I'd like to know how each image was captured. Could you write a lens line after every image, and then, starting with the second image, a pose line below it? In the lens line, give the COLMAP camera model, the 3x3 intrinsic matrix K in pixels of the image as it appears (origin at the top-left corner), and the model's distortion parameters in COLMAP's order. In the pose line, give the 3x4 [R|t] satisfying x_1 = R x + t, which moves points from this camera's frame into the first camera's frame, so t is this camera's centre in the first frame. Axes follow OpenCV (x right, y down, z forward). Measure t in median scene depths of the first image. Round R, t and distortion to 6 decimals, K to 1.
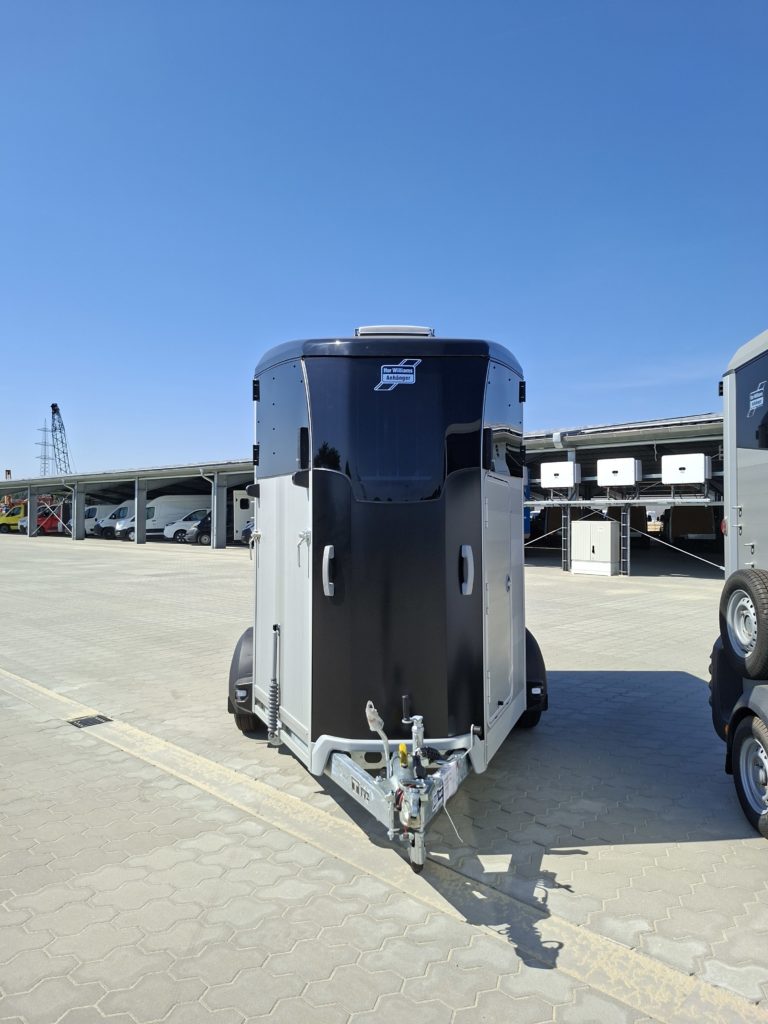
lens RADIAL K [[694.3, 0, 387.8], [0, 694.3, 515.6], [0, 0, 1]] dist [0.116030, -0.138282]
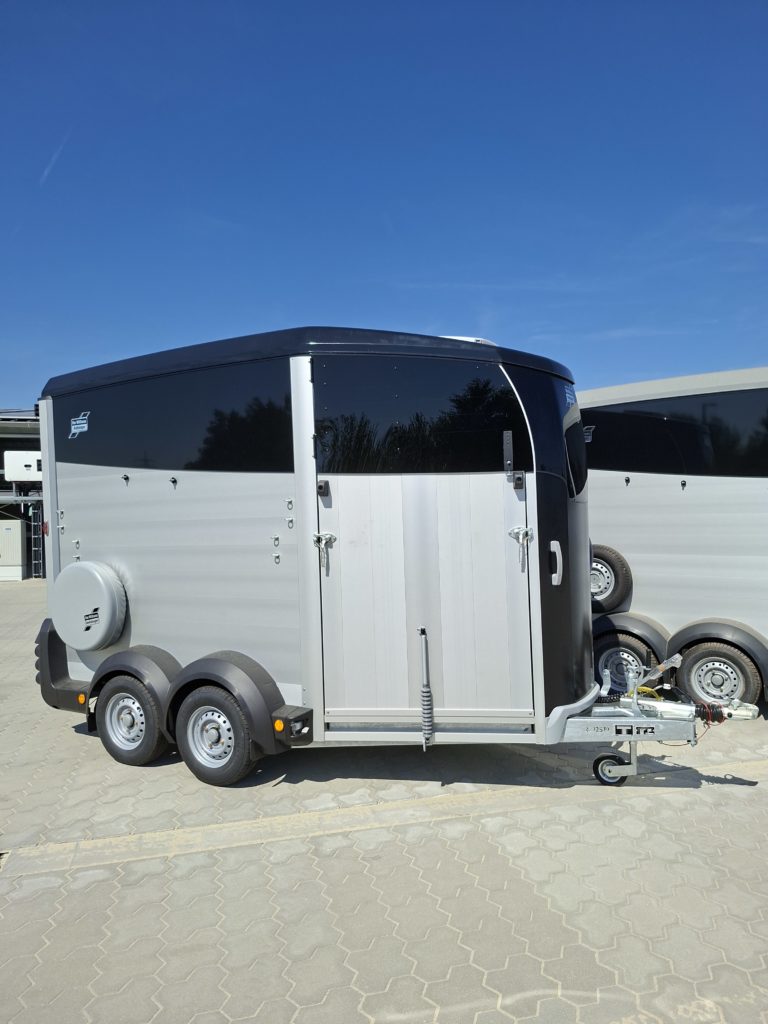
lens RADIAL K [[695.3, 0, 385.9], [0, 695.3, 521.6], [0, 0, 1]] dist [0.111276, -0.129012]
pose [[0.504660, -0.012464, 0.863228, -1.218174], [0.001759, 0.999909, 0.013408, -0.007588], [-0.863316, -0.005248, 0.504636, 0.659699]]
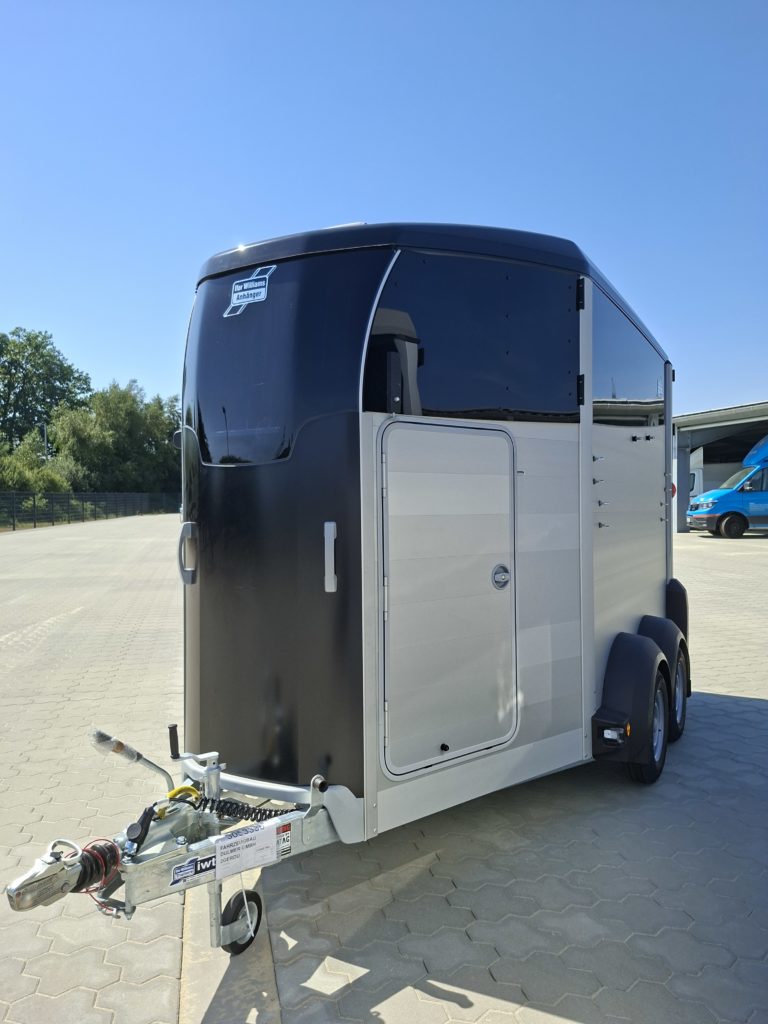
lens RADIAL K [[695.3, 0, 385.9], [0, 695.3, 521.6], [0, 0, 1]] dist [0.111276, -0.129012]
pose [[0.853667, 0.004400, -0.520800, 0.529674], [0.018518, 0.999076, 0.038794, 0.016441], [0.520490, -0.042762, 0.852797, 0.424979]]
